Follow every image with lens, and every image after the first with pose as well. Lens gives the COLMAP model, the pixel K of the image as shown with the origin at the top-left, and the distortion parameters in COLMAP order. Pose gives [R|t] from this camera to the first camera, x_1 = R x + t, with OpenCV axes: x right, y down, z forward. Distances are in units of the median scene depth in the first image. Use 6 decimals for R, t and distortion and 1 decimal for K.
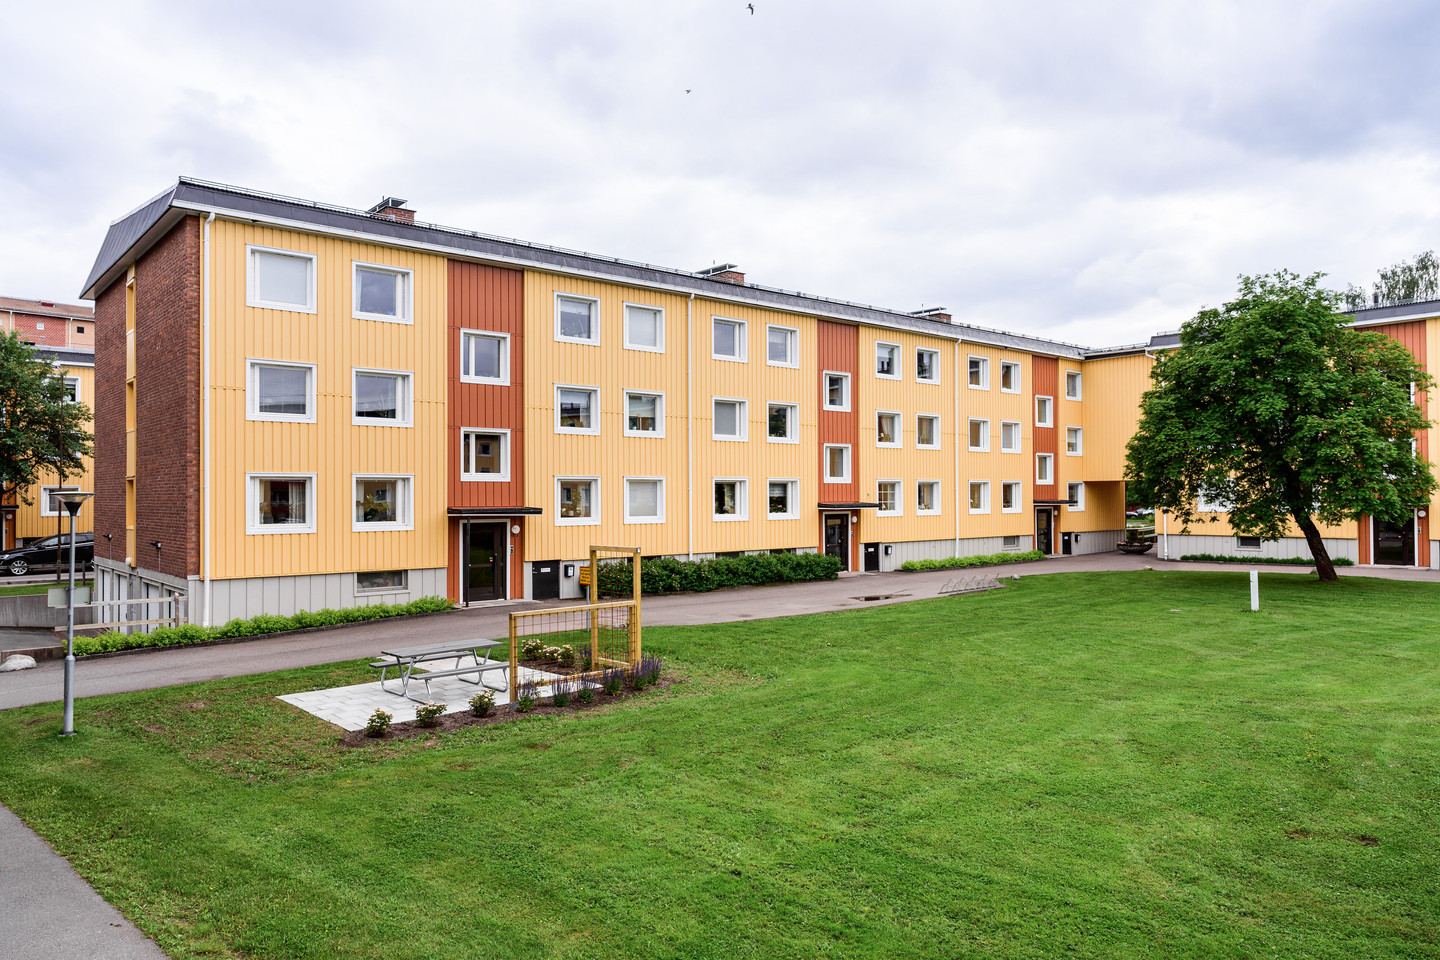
lens RADIAL K [[1004.1, 0, 720.0], [0, 1004.1, 480.0], [0, 0, 1]] dist [0.108051, 0.000478]
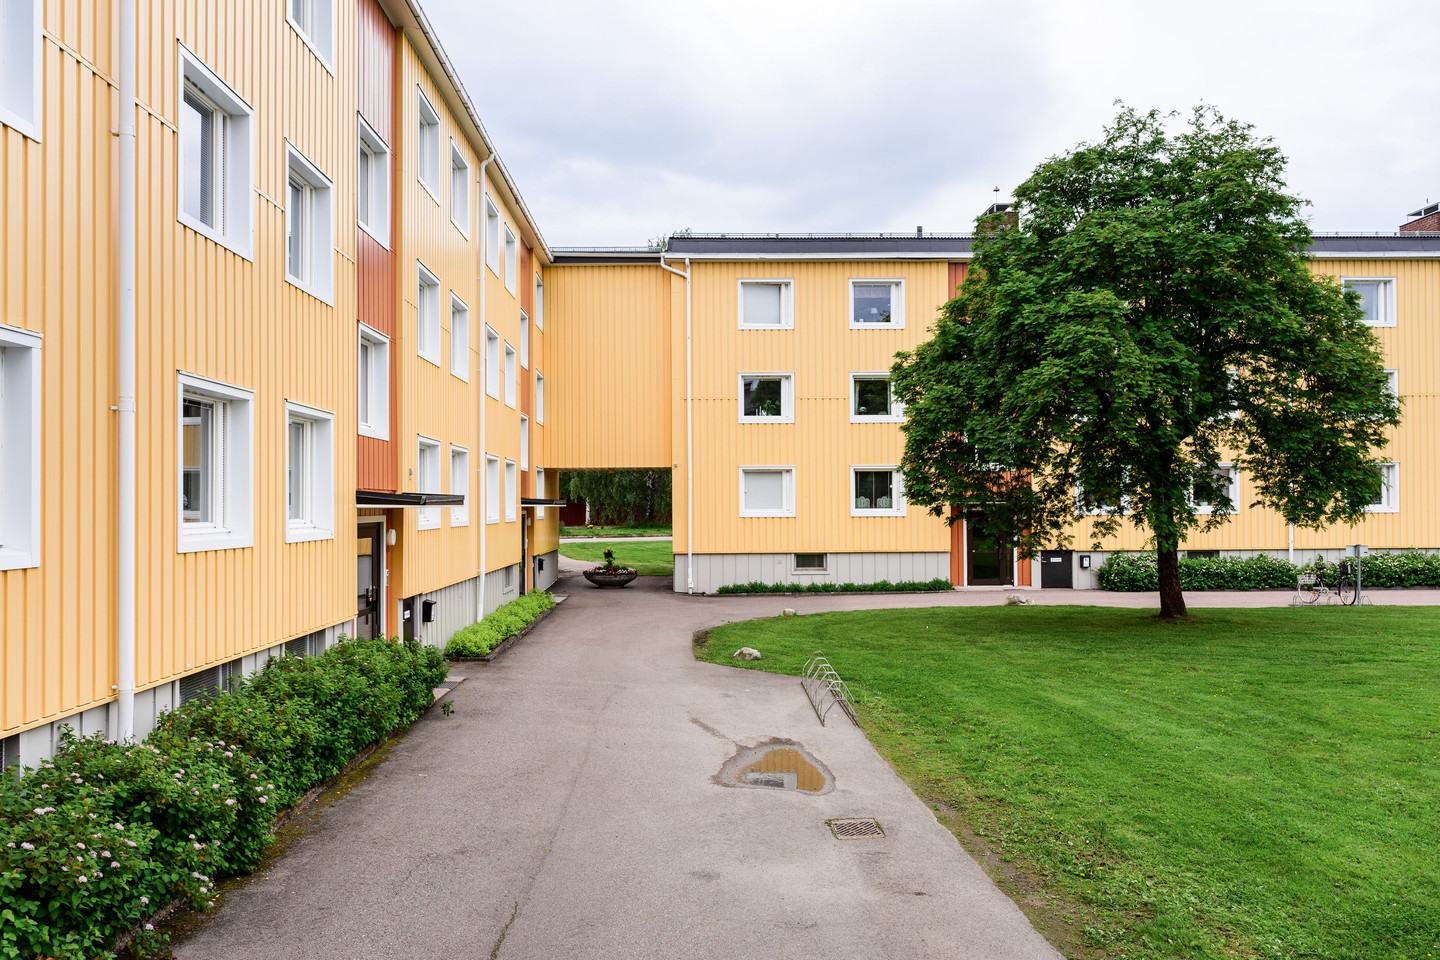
lens RADIAL K [[911.7, 0, 720.0], [0, 911.7, 480.0], [0, 0, 1]] dist [0.001735, -0.000224]
pose [[0.797361, -0.009824, -0.603423, 0.226735], [0.015269, 0.999876, 0.003898, 0.004013], [0.603310, -0.012321, 0.797412, 0.173114]]
